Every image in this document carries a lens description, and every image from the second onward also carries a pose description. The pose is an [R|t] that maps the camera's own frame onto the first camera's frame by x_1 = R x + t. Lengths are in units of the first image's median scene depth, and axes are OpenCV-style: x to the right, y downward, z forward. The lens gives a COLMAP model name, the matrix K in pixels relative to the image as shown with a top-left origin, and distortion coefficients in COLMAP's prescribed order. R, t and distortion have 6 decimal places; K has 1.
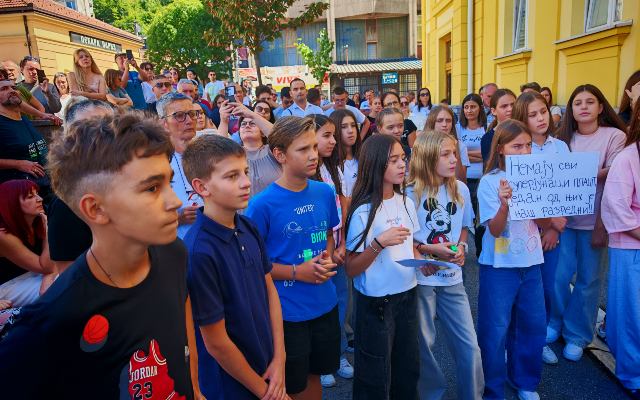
lens RADIAL K [[435.2, 0, 320.0], [0, 435.2, 200.0], [0, 0, 1]] dist [0.007143, 0.000883]
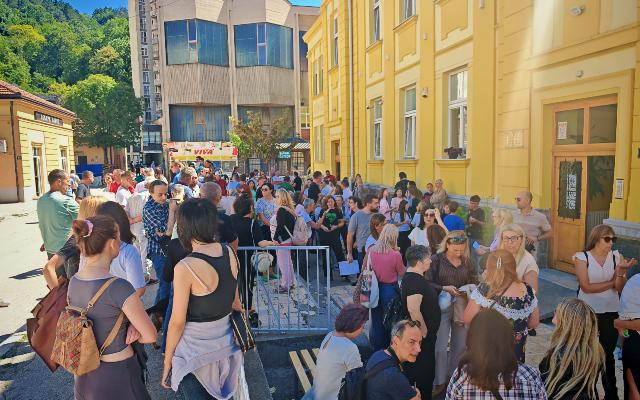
lens RADIAL K [[435.2, 0, 320.0], [0, 435.2, 200.0], [0, 0, 1]] dist [0.007143, 0.000883]
pose [[0.957112, 0.006565, 0.289643, -0.161803], [0.034111, 0.990236, -0.135163, 0.052171], [-0.287702, 0.139246, 0.947543, -0.350878]]
